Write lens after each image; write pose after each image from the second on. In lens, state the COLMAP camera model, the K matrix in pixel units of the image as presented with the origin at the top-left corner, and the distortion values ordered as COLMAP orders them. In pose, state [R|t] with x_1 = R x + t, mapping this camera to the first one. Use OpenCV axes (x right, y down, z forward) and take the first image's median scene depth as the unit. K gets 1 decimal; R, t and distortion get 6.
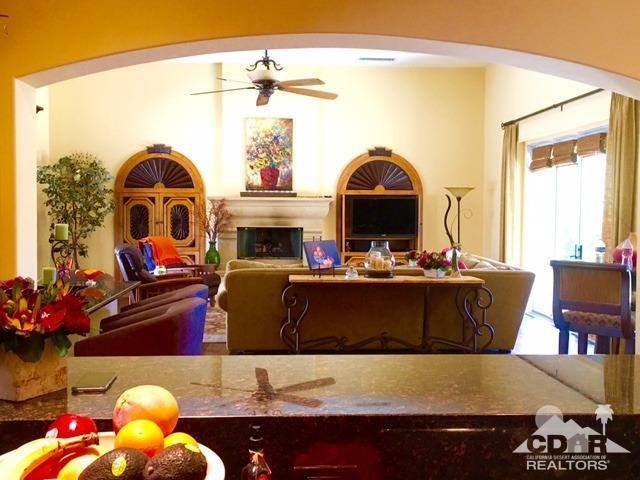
lens RADIAL K [[643.2, 0, 320.0], [0, 643.2, 240.0], [0, 0, 1]] dist [0.008640, 0.007855]
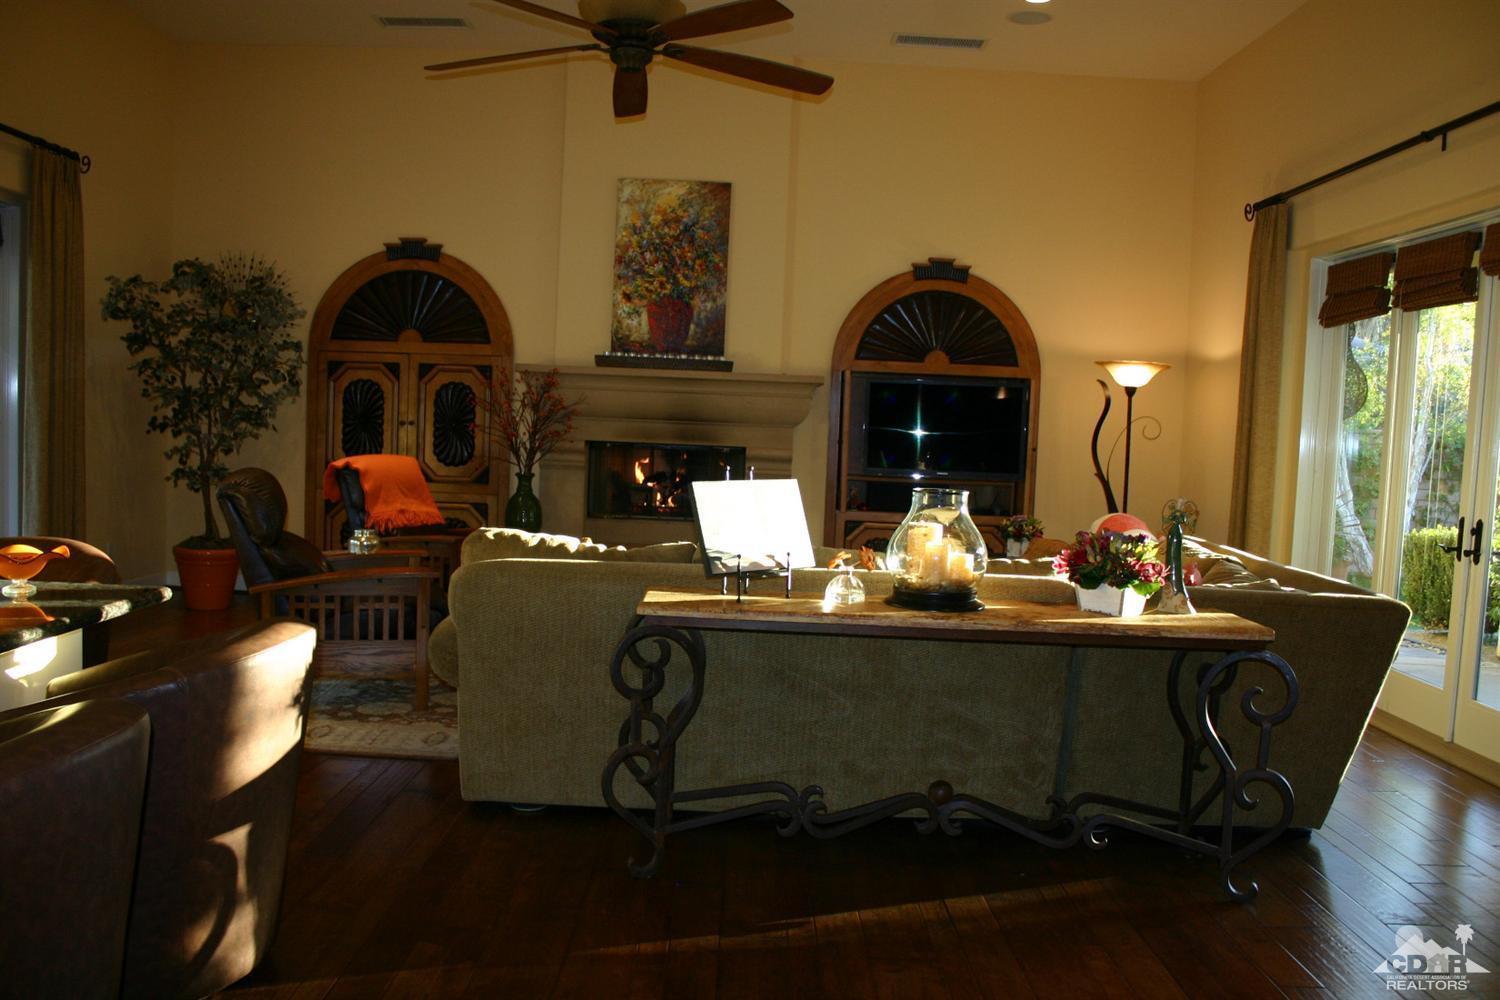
lens RADIAL K [[1406.7, 0, 705.8], [0, 1406.7, 506.4], [0, 0, 1]] dist [-0.101270, 0.003514]
pose [[0.997154, 0.037603, -0.065347, 0.008139], [-0.036234, 0.999101, 0.022013, -0.000234], [0.066116, -0.019582, 0.997620, 0.101181]]
